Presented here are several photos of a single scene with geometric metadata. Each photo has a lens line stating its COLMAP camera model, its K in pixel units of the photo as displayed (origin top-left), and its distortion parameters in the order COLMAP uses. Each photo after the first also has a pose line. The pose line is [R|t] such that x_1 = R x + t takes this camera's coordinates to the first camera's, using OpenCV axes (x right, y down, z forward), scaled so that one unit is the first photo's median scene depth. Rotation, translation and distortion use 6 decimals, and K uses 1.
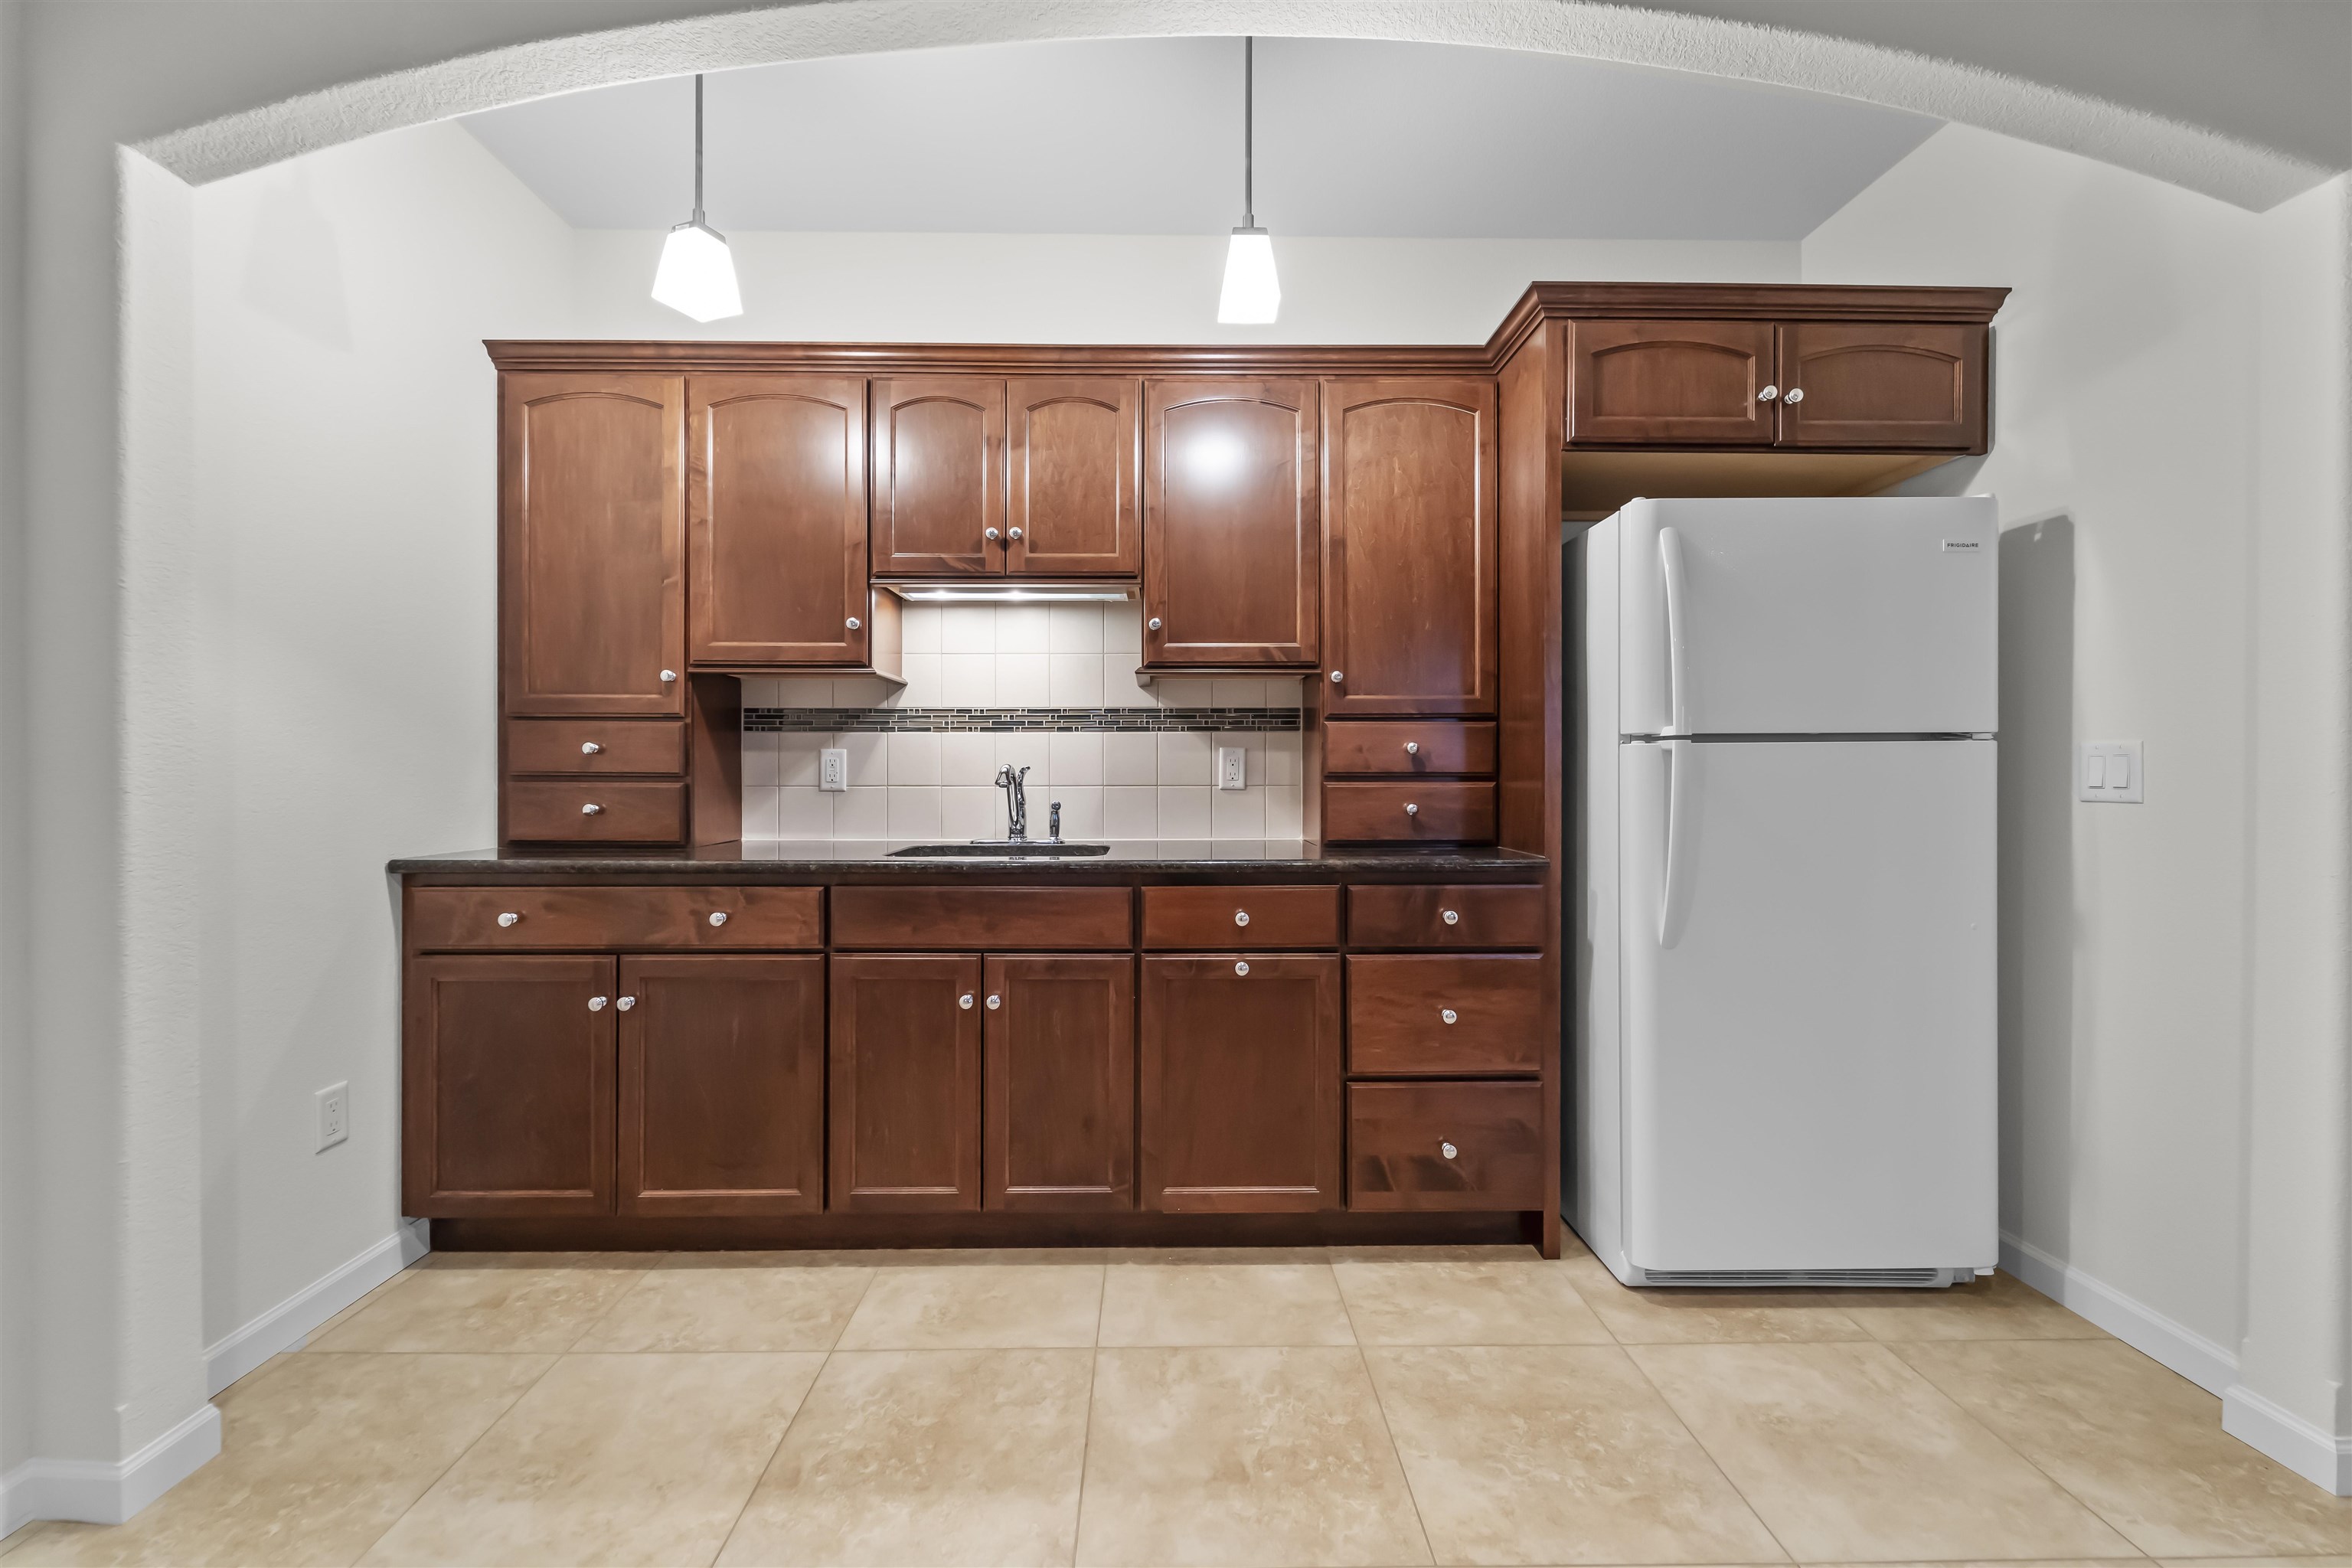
lens RADIAL K [[960.2, 0, 1168.9], [0, 960.2, 768.8], [0, 0, 1]] dist [0.002819, -0.002264]
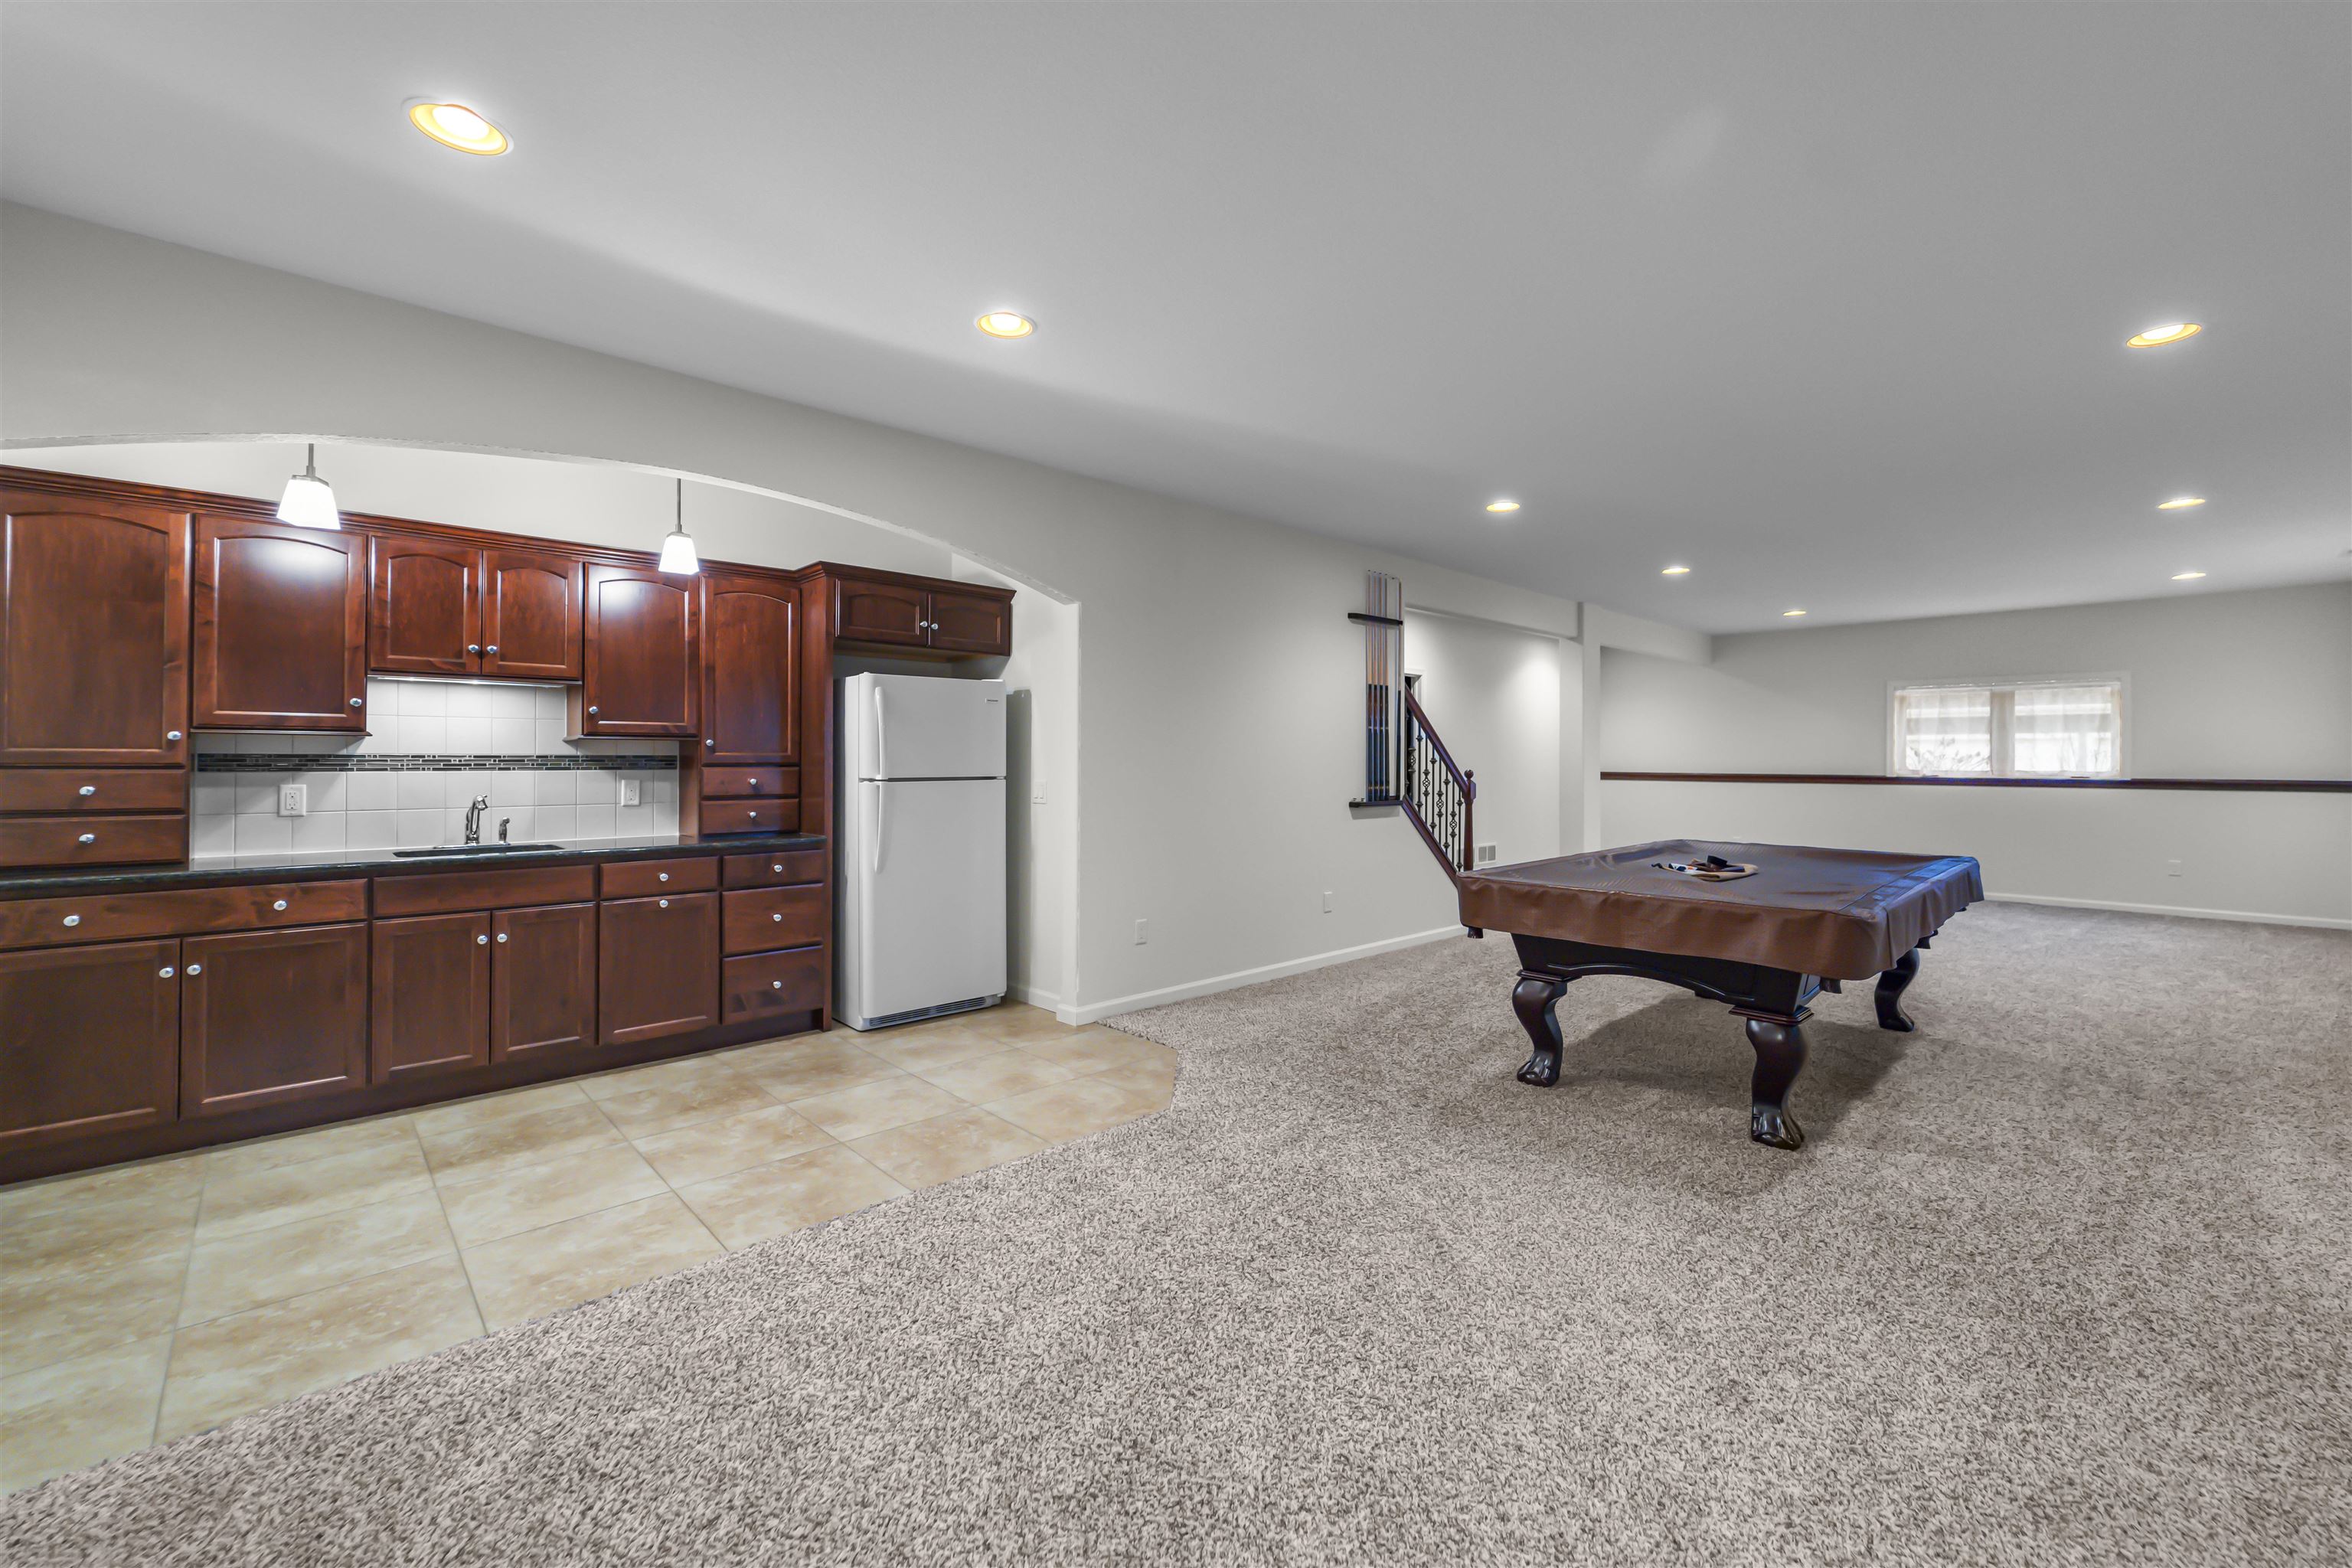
lens RADIAL K [[960.2, 0, 1183.2], [0, 960.2, 759.0], [0, 0, 1]] dist [0.002819, -0.002264]
pose [[0.745737, 0.001953, 0.666238, -0.412295], [-0.001298, 0.999998, -0.001478, -0.072803], [-0.666239, 0.000238, 0.745738, -1.061249]]
